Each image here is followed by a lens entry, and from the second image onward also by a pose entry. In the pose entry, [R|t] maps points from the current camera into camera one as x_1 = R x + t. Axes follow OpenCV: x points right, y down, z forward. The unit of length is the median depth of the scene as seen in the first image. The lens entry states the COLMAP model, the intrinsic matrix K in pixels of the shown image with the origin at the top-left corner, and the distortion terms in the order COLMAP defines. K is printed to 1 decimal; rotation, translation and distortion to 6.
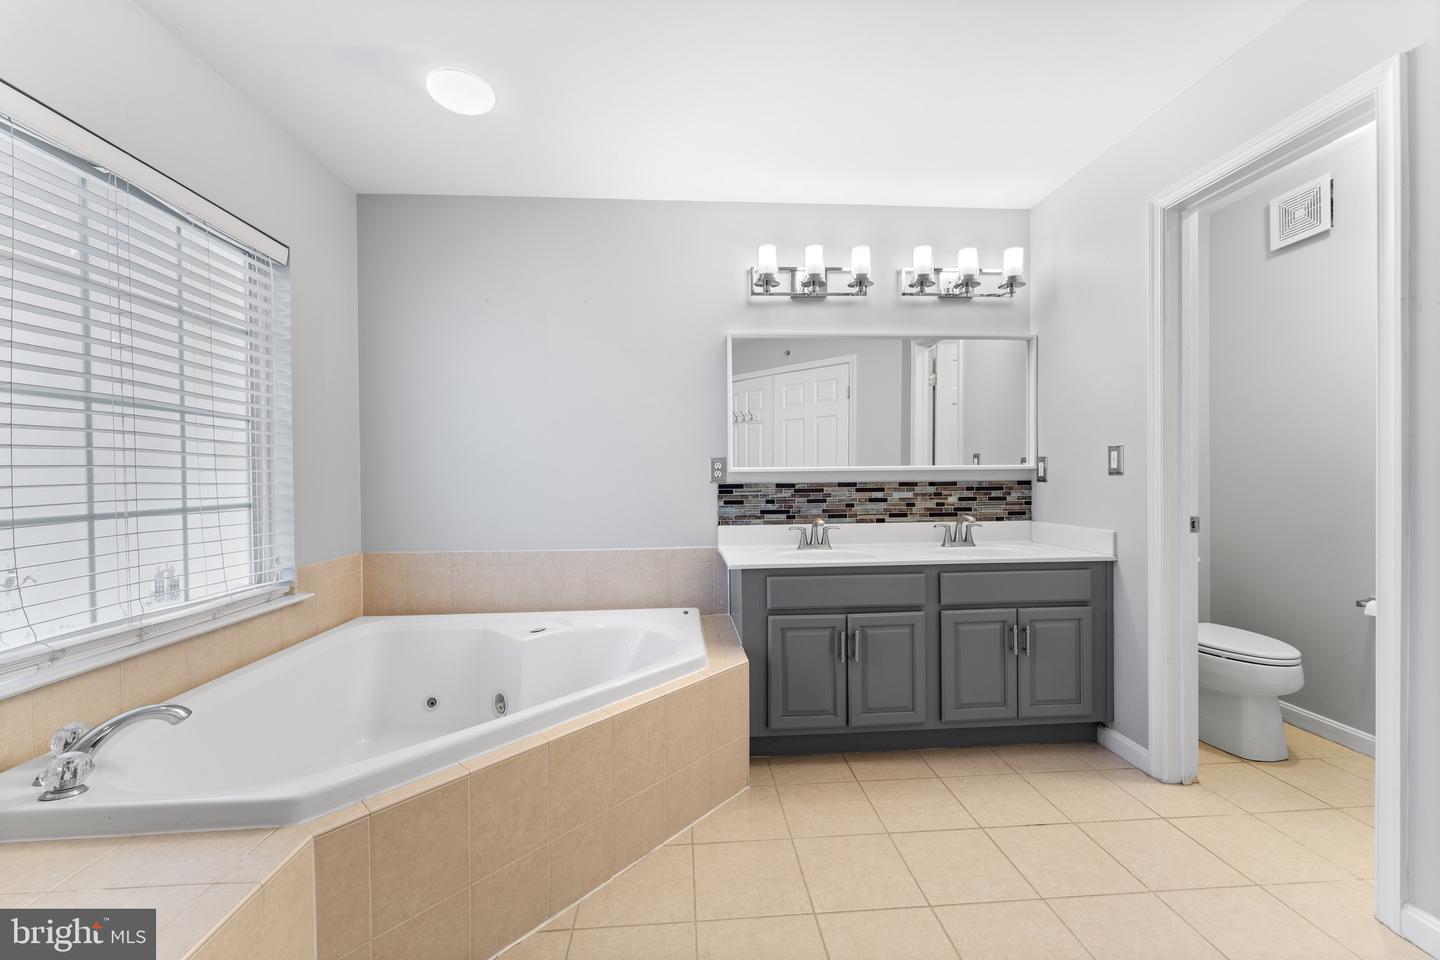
lens RADIAL K [[573.2, 0, 718.5], [0, 573.2, 483.2], [0, 0, 1]] dist [0.000405, 0.000295]
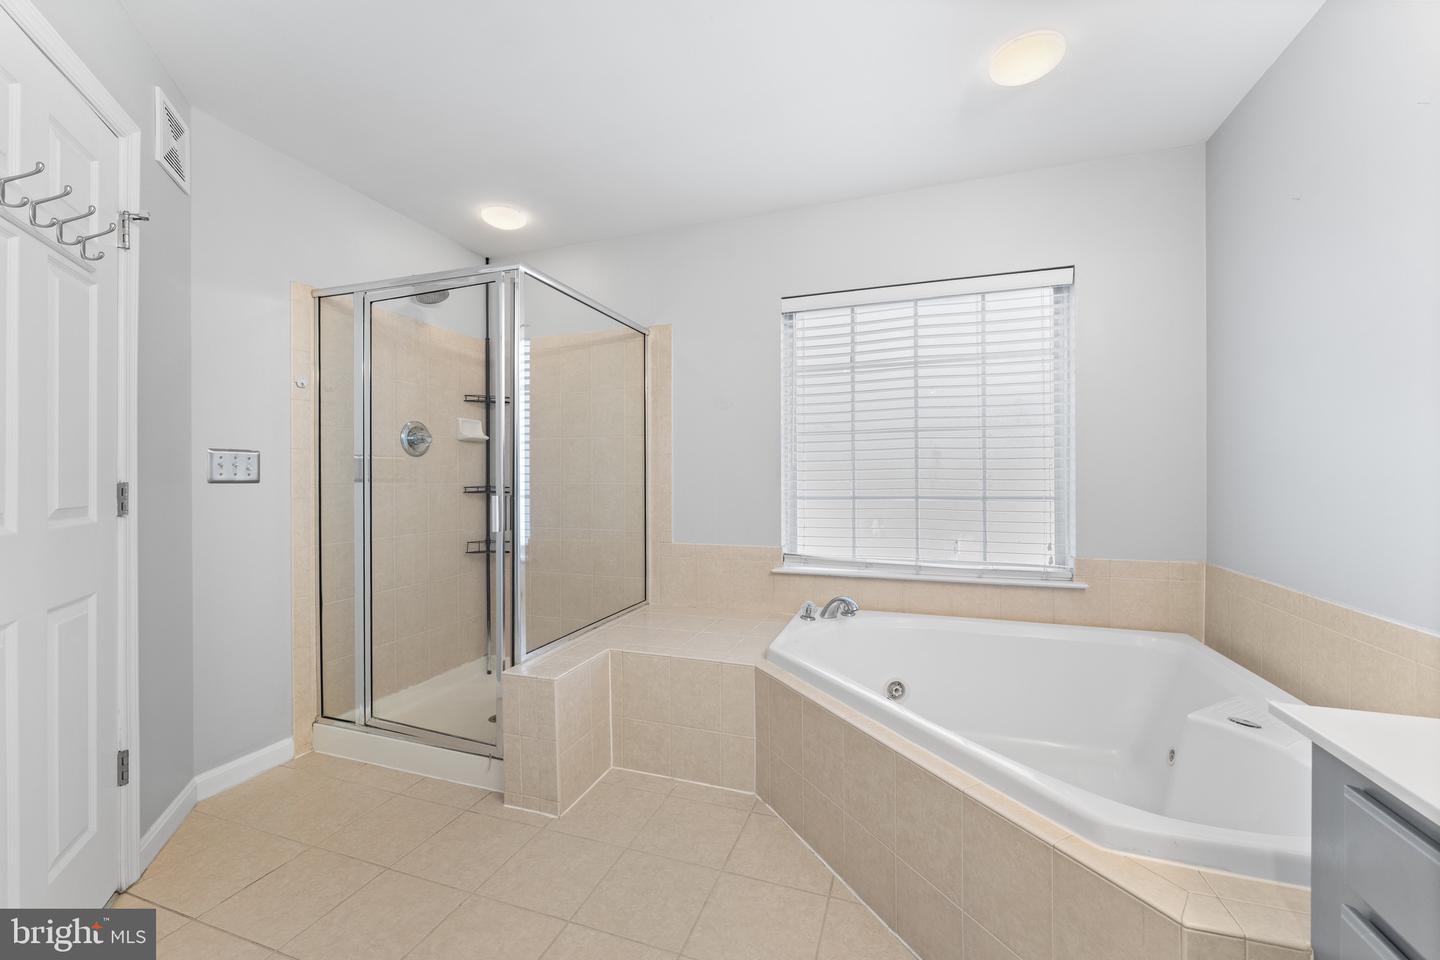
lens RADIAL K [[568.0, 0, 725.5], [0, 568.0, 475.3], [0, 0, 1]] dist [-0.002587, 0.000203]
pose [[-0.390714, 0.006767, -0.920487, 0.540746], [-0.002466, 0.999962, 0.008398, -0.016481], [0.920509, 0.005551, -0.390682, 0.835753]]
